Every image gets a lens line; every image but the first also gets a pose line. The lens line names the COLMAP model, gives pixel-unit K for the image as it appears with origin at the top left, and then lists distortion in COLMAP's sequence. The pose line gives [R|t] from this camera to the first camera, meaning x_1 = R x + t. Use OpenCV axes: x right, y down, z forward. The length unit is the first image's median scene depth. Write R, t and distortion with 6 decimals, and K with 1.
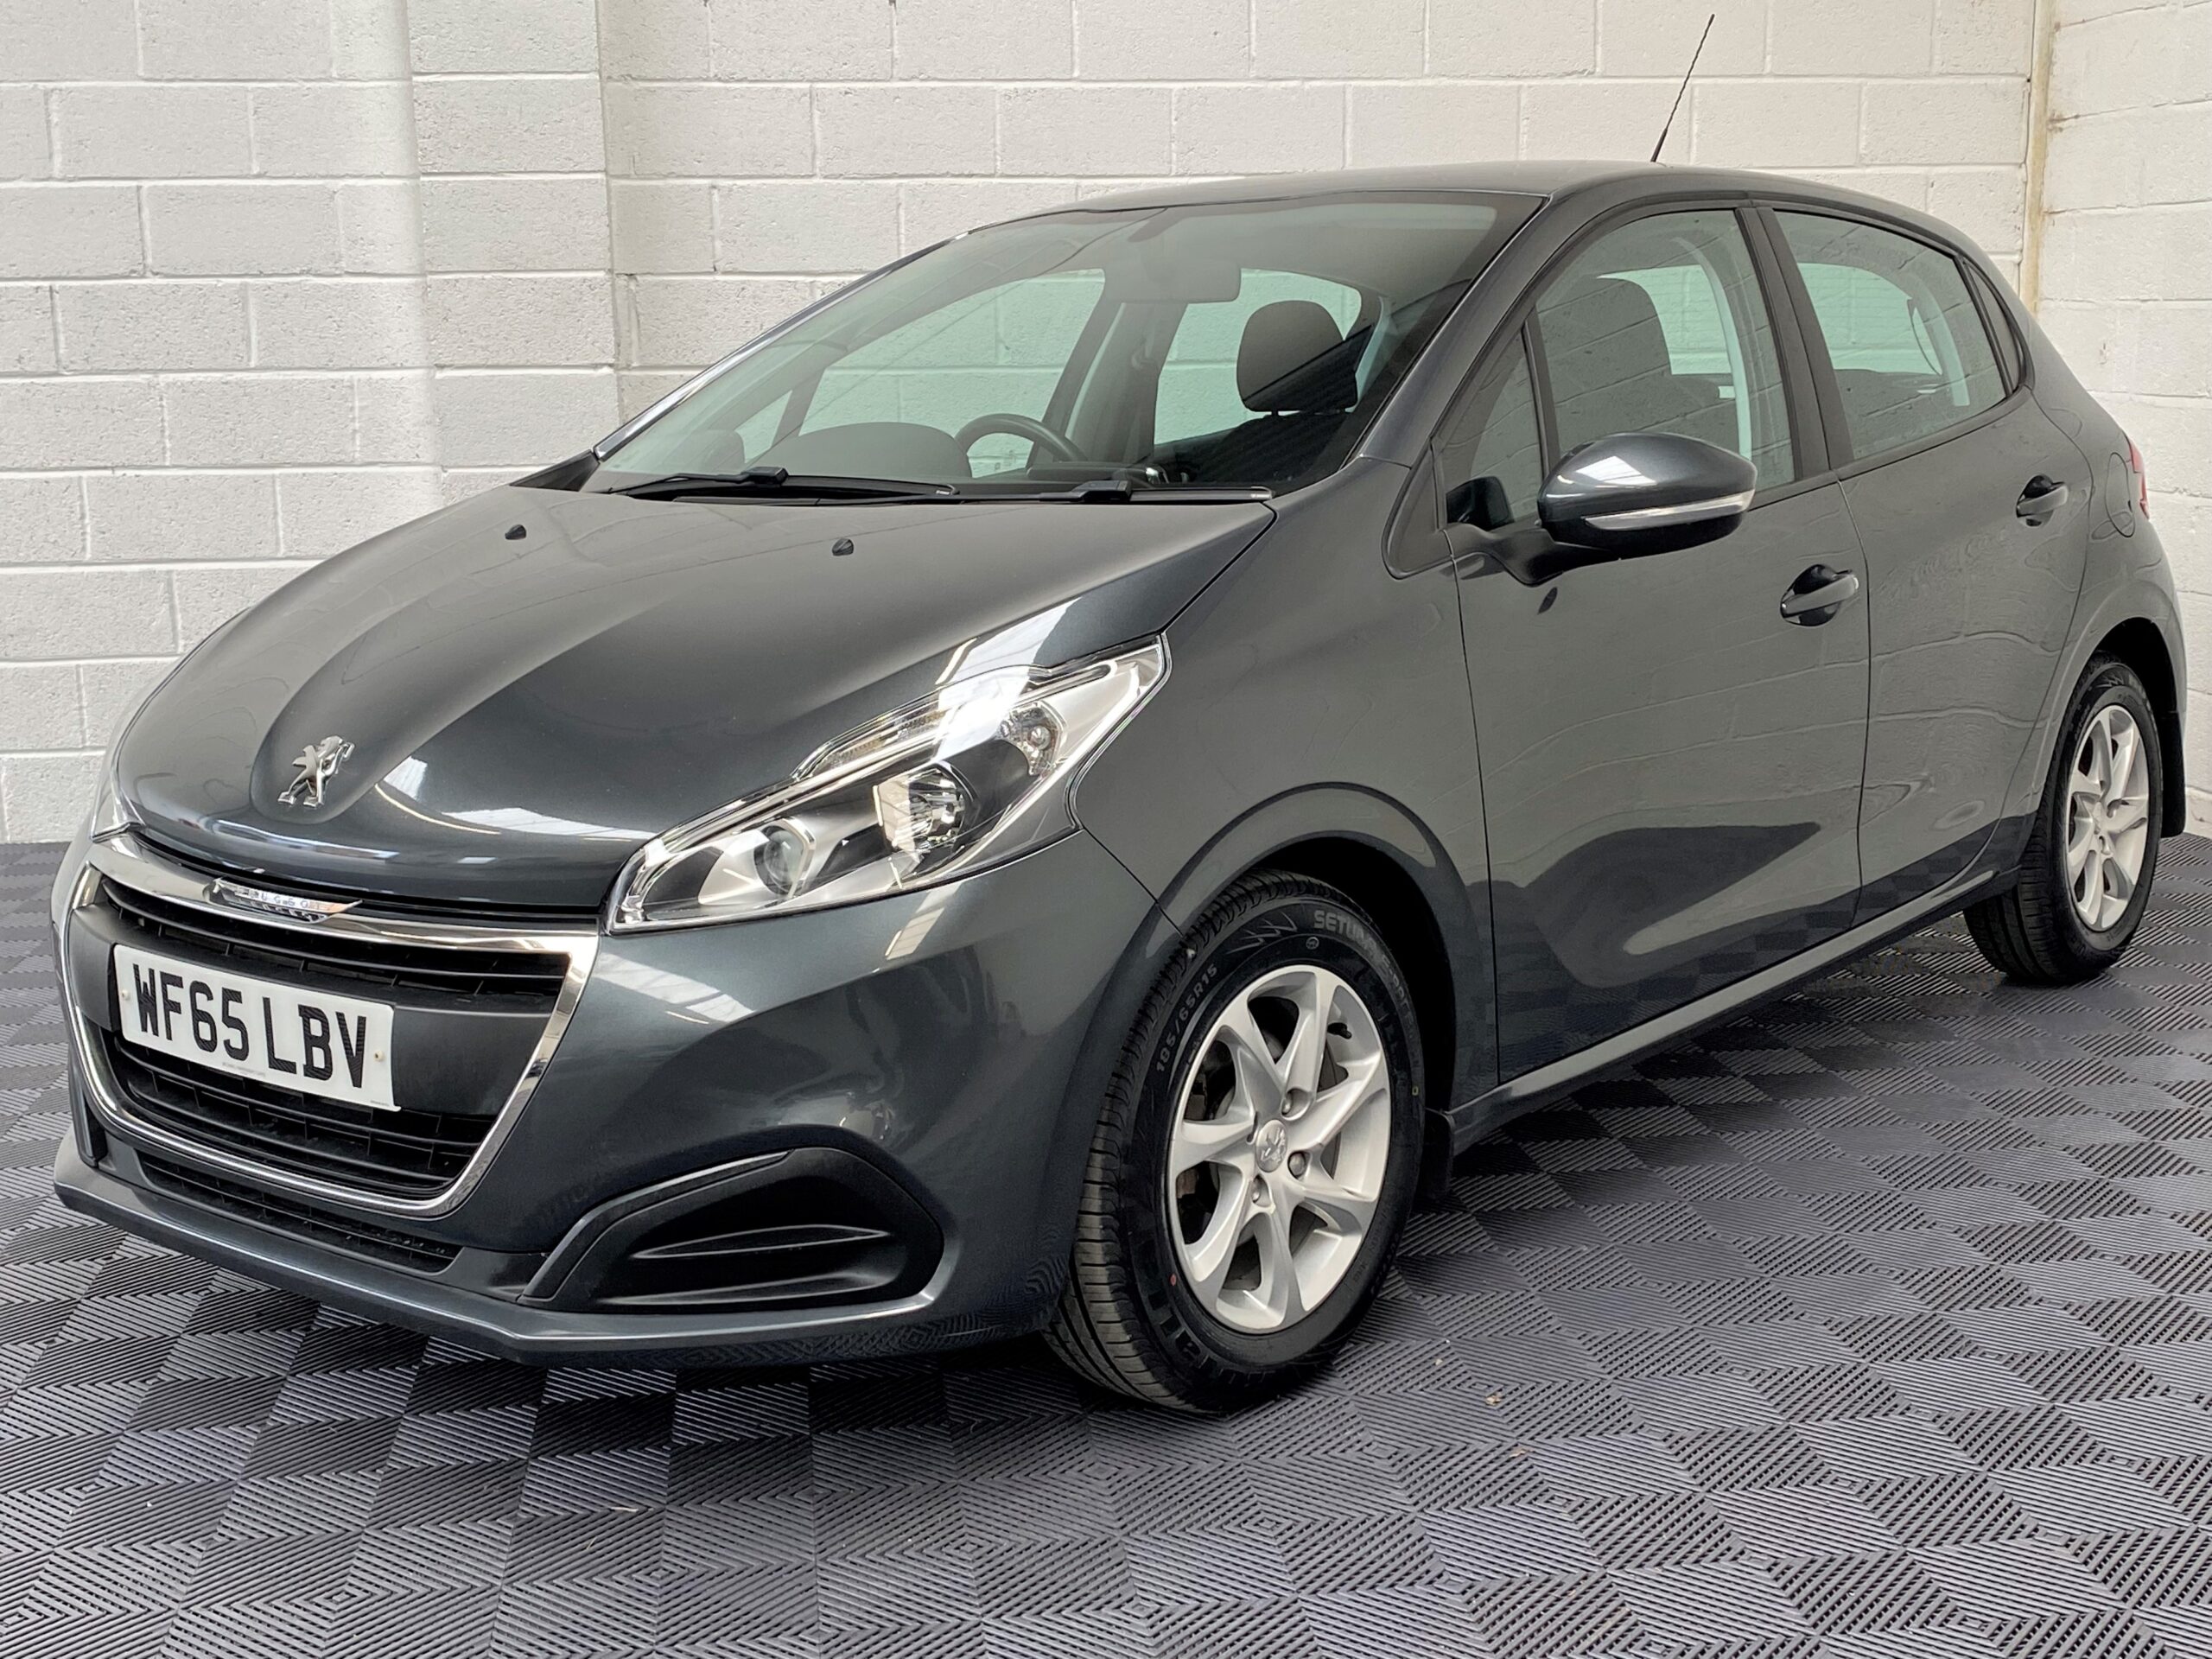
lens RADIAL K [[2589.5, 0, 1106.0], [0, 2589.5, 829.5], [0, 0, 1]] dist [0.195967, -0.566489]
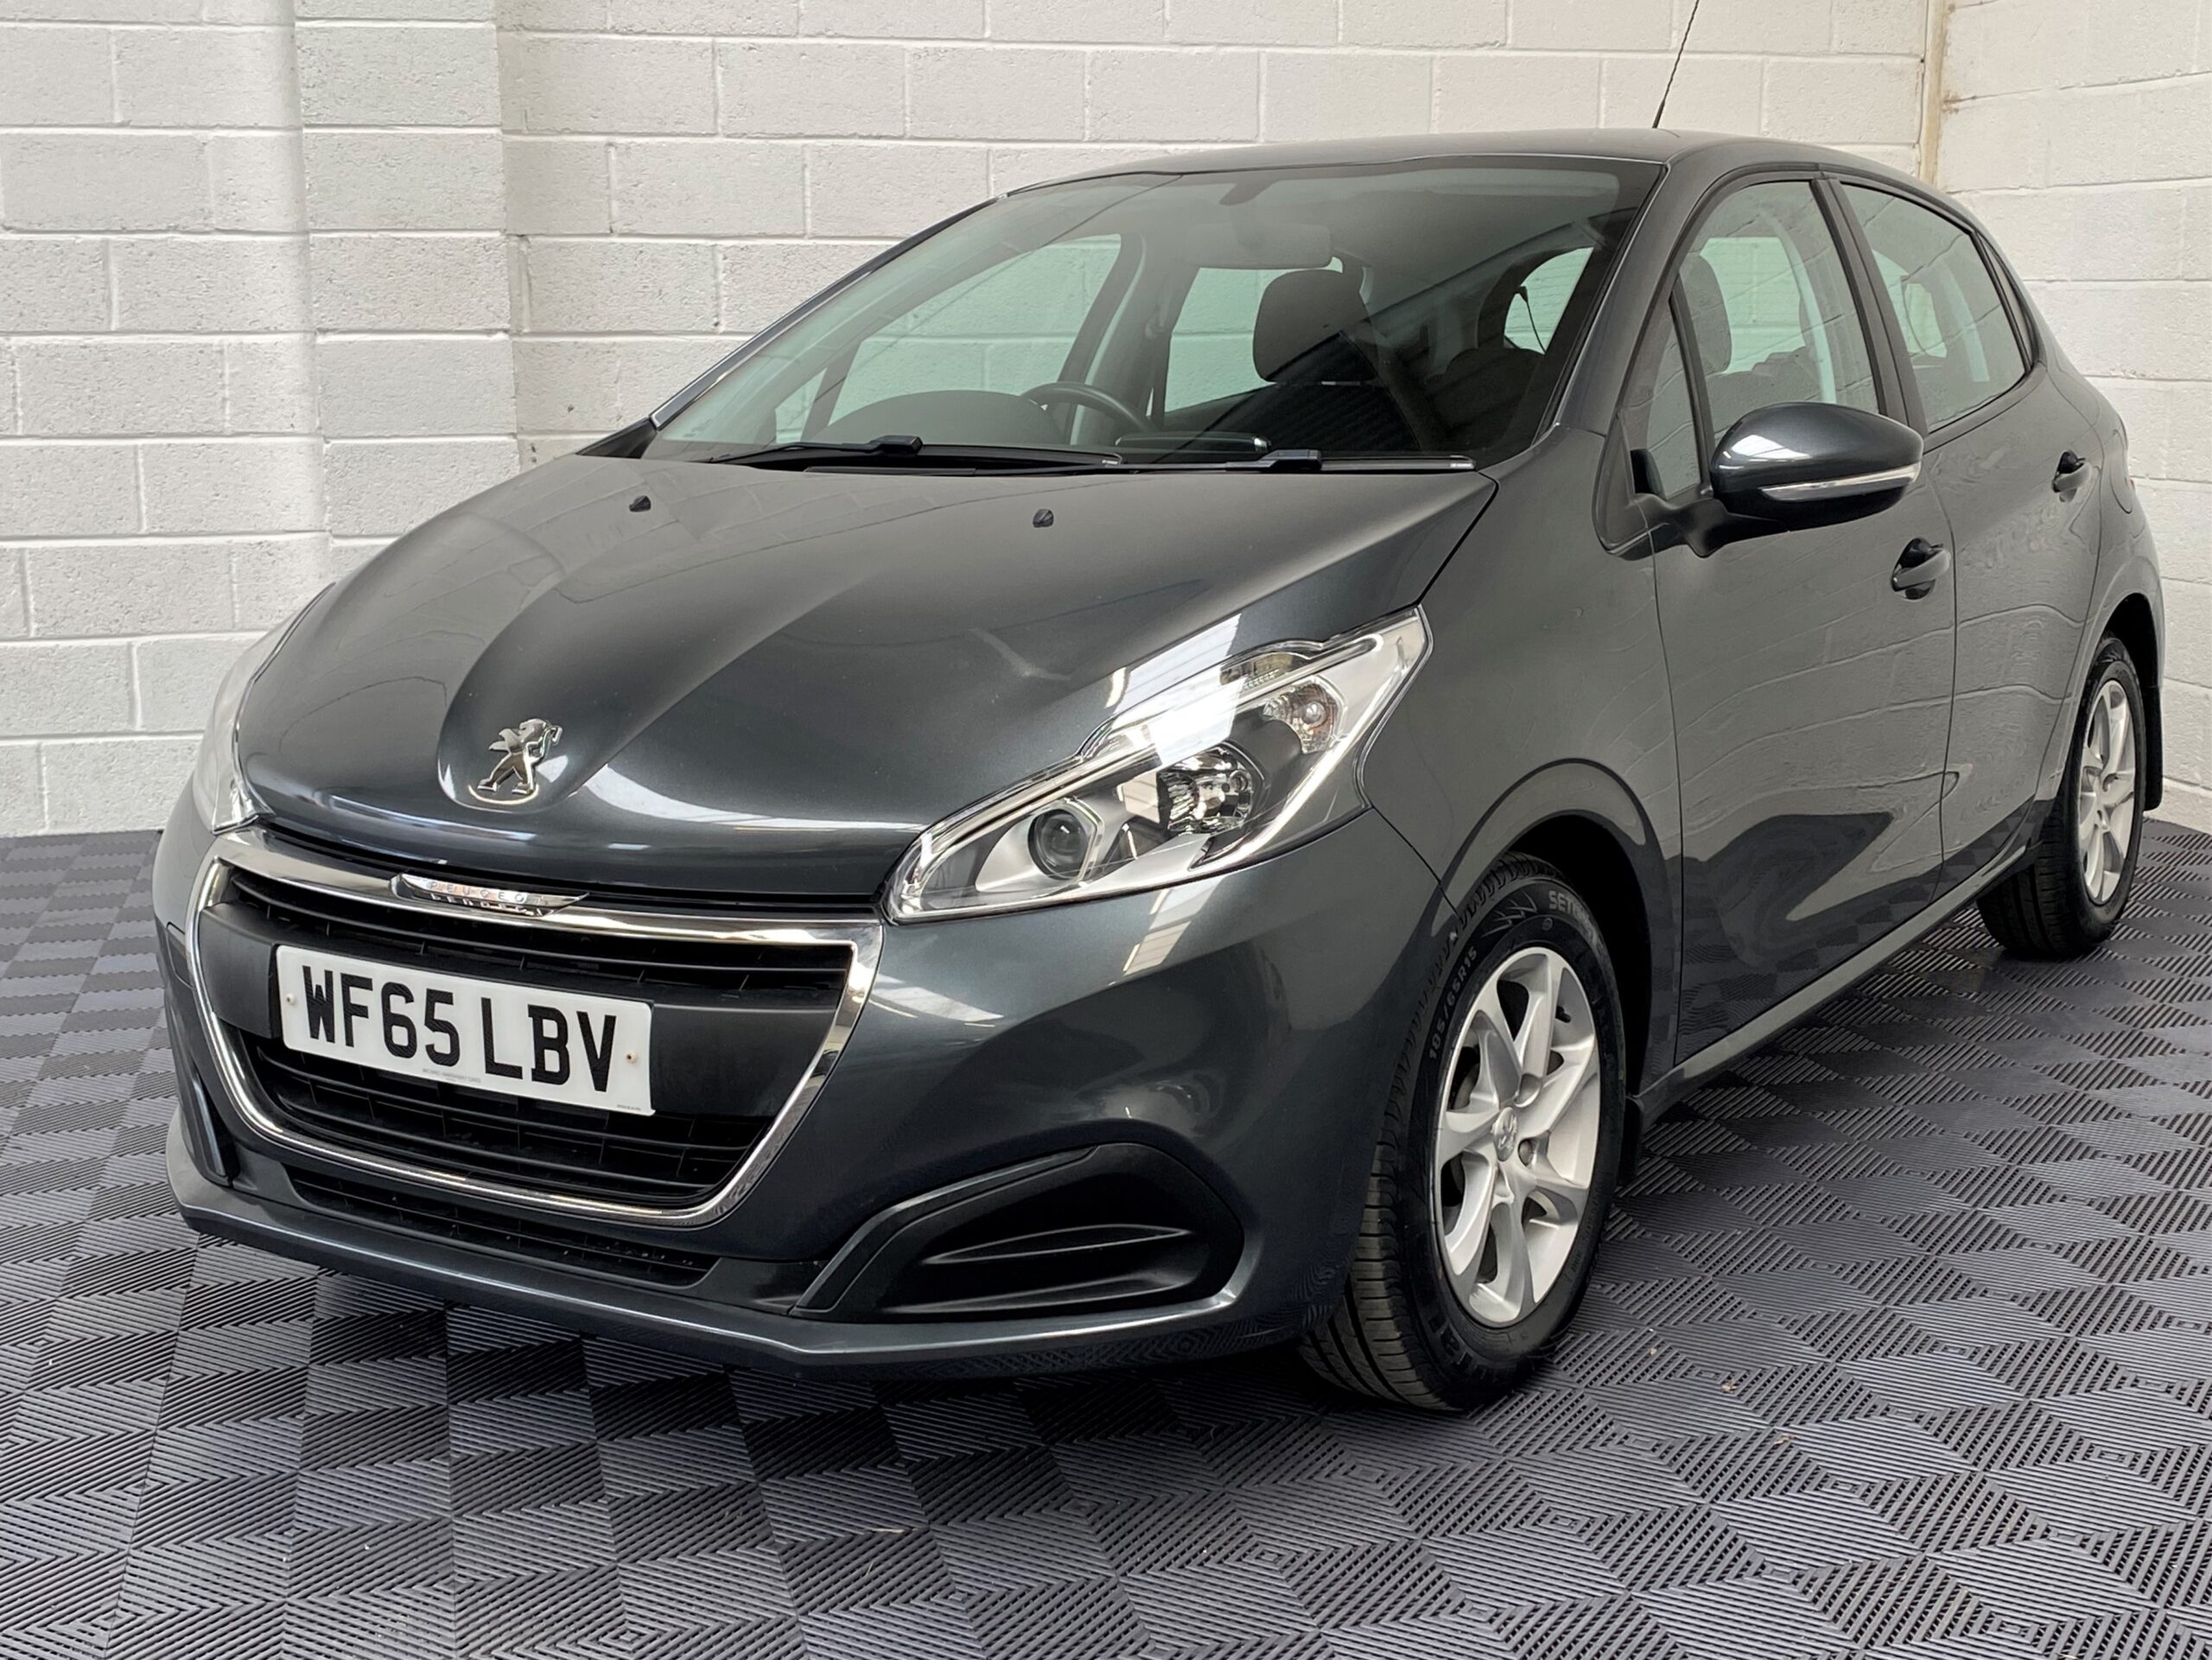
lens RADIAL K [[2667.4, 0, 1065.9], [0, 2667.4, 812.3], [0, 0, 1]] dist [0.202008, -0.600858]
pose [[0.993567, -0.011056, 0.112701, -0.196999], [0.011405, 0.999932, -0.002456, 0.002081], [-0.112666, 0.003726, 0.993626, 0.019114]]
